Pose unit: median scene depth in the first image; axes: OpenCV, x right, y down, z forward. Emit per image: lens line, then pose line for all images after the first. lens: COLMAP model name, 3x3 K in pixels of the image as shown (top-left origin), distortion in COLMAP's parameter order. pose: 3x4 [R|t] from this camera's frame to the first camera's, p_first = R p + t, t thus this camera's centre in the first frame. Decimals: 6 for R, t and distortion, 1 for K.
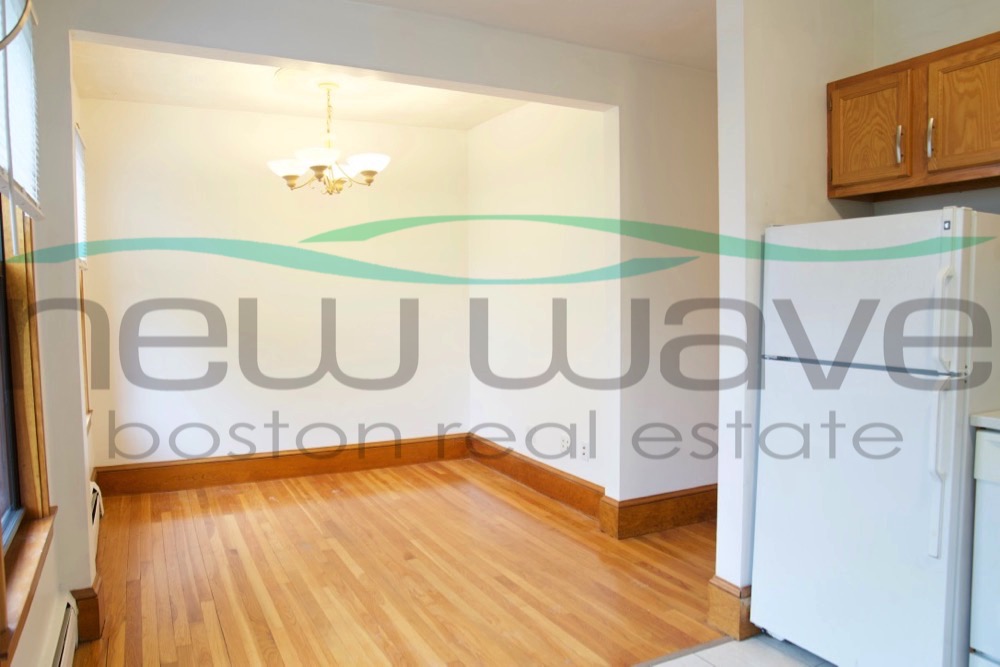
lens RADIAL K [[708.5, 0, 478.4], [0, 708.5, 331.1], [0, 0, 1]] dist [-0.010073, 0.019924]
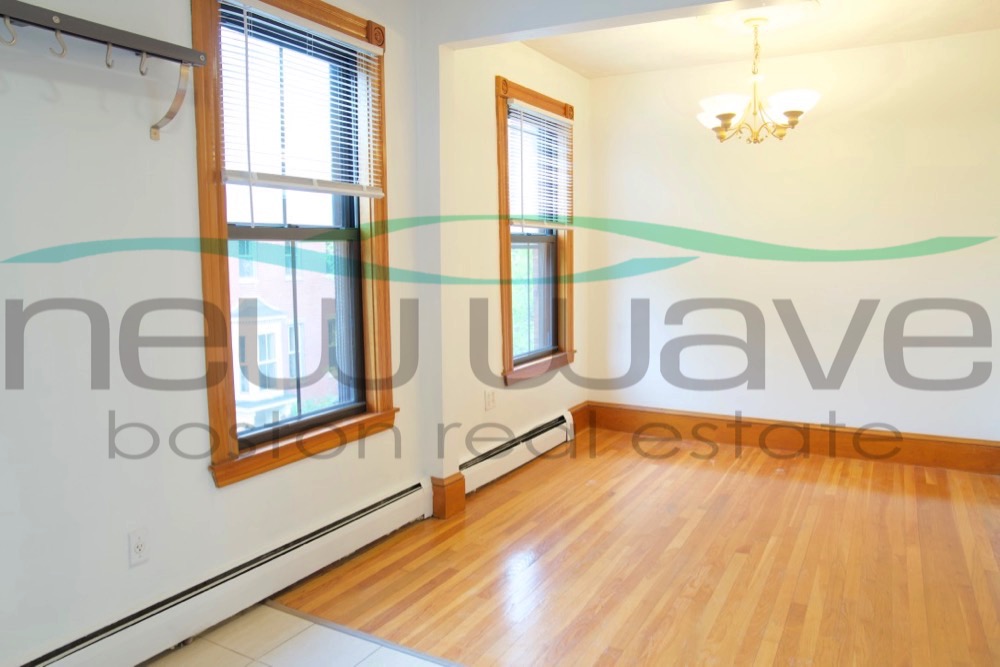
lens RADIAL K [[708.5, 0, 500.1], [0, 708.5, 336.5], [0, 0, 1]] dist [-0.010073, 0.019924]
pose [[0.580199, 0.081318, -0.810405, 0.433492], [-0.027308, 0.996386, 0.080429, -0.014558], [0.814017, -0.024534, 0.580323, 0.239699]]
